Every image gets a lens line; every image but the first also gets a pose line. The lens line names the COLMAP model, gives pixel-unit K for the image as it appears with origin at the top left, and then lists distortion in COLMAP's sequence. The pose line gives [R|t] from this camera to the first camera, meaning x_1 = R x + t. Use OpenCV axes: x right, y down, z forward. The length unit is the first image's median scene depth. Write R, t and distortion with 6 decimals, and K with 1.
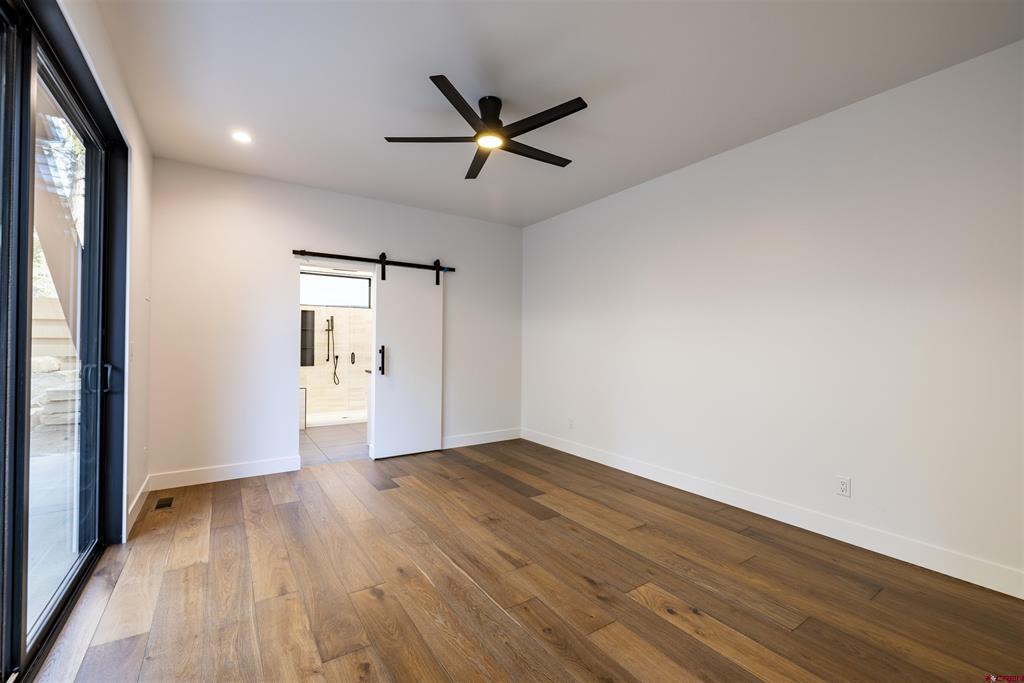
lens RADIAL K [[426.6, 0, 511.2], [0, 426.6, 341.6], [0, 0, 1]] dist [-0.001103, -0.000743]
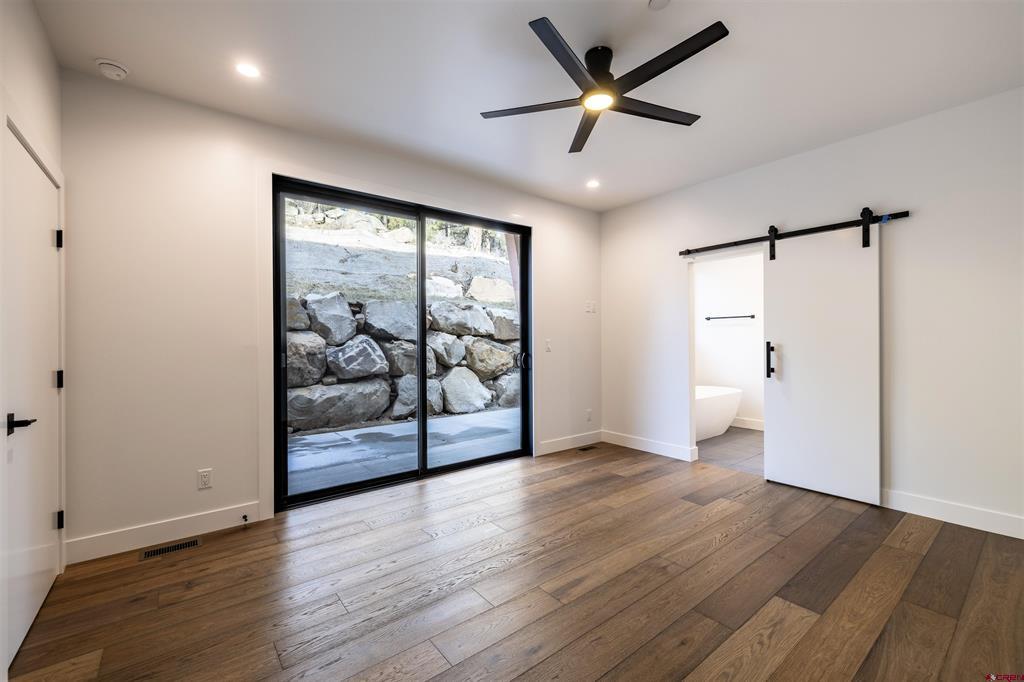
lens RADIAL K [[426.6, 0, 510.3], [0, 426.6, 338.9], [0, 0, 1]] dist [-0.001103, -0.000743]
pose [[0.077623, -0.009334, -0.996939, 0.310830], [0.010865, 0.999905, -0.008516, 0.004079], [0.996924, -0.010171, 0.077717, 0.299605]]
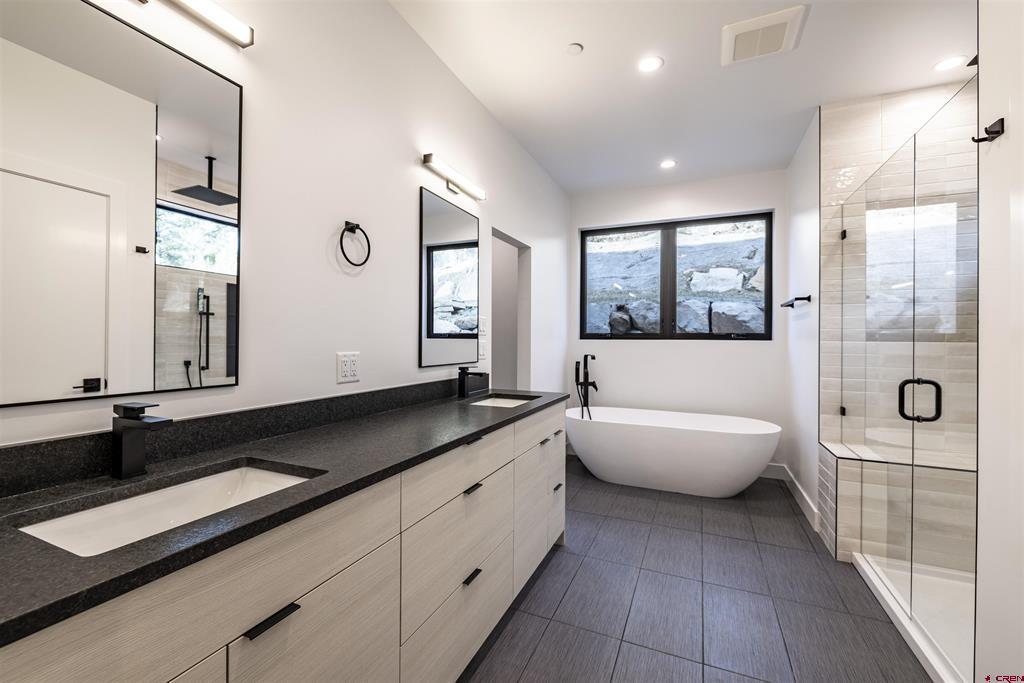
lens RADIAL K [[426.6, 0, 511.1], [0, 426.6, 337.3], [0, 0, 1]] dist [-0.001103, -0.000743]
pose [[-0.840088, -0.014576, -0.542254, -0.012230], [-0.009823, 0.999884, -0.011660, 0.004751], [0.542360, -0.004469, -0.840134, 1.055233]]
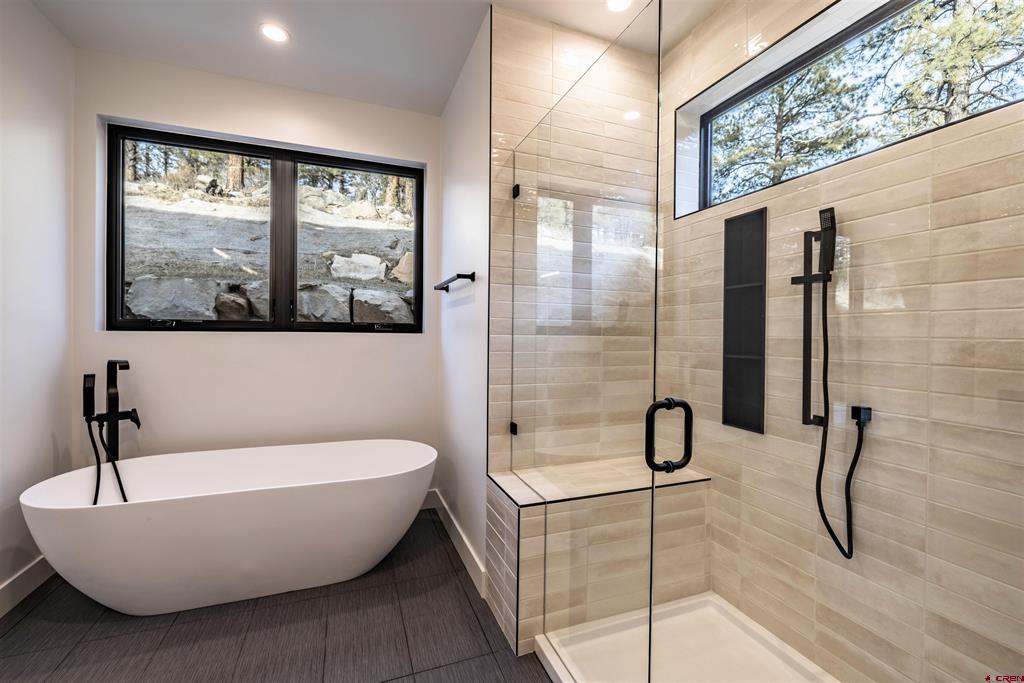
lens RADIAL K [[426.6, 0, 508.3], [0, 426.6, 336.8], [0, 0, 1]] dist [-0.001103, -0.000743]
pose [[-0.214411, -0.002112, -0.976741, -0.199165], [-0.006216, 0.999980, -0.000798, 0.002470], [0.976724, 0.005901, -0.214419, 0.947998]]
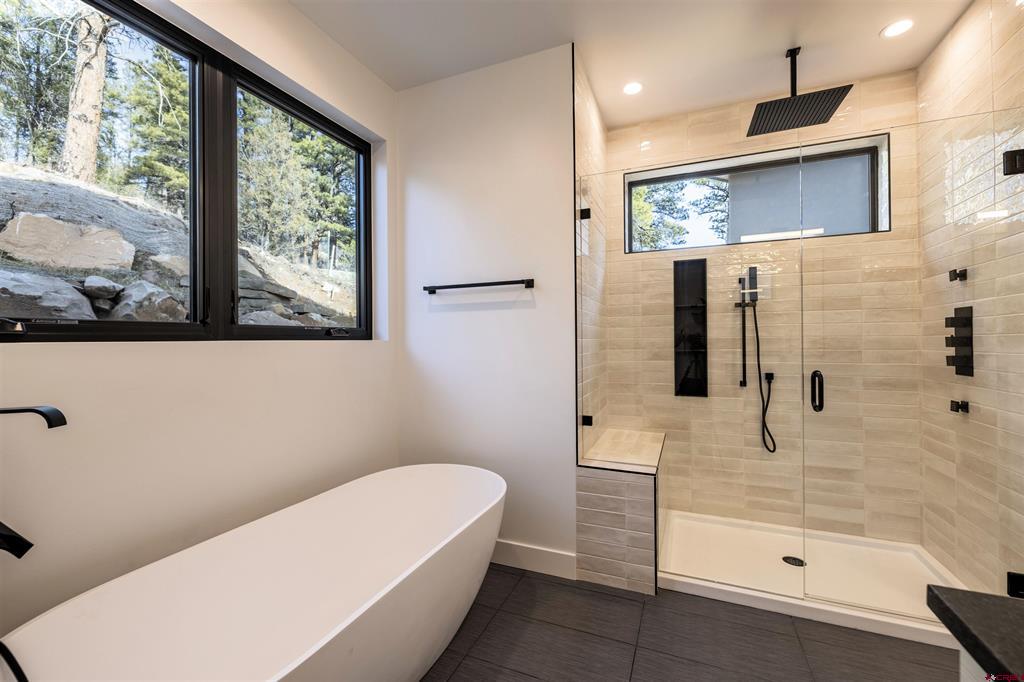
lens RADIAL K [[426.6, 0, 510.5], [0, 426.6, 338.6], [0, 0, 1]] dist [-0.001103, -0.000743]
pose [[0.556222, -0.013582, -0.830923, -0.241084], [0.015431, 0.999863, -0.006014, 0.001847], [0.830891, -0.009476, 0.556355, 0.649522]]
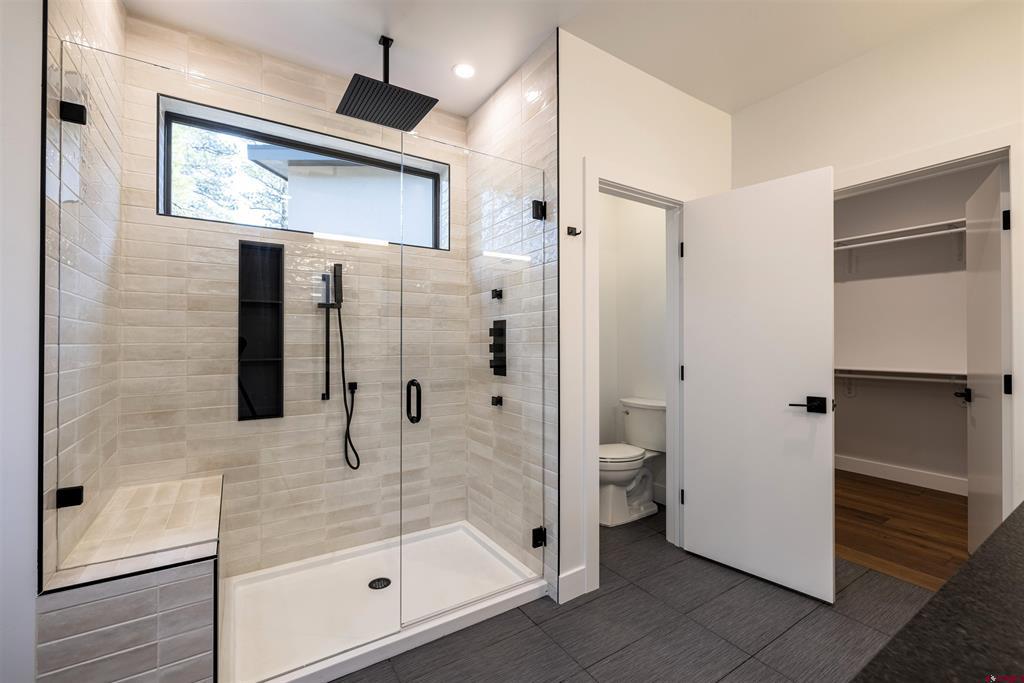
lens RADIAL K [[426.6, 0, 507.7], [0, 426.6, 338.8], [0, 0, 1]] dist [-0.001103, -0.000743]
pose [[0.999870, -0.007409, -0.014350, -0.300056], [0.007345, 0.999963, -0.004517, 0.000812], [0.014383, 0.004411, 0.999887, 0.709376]]
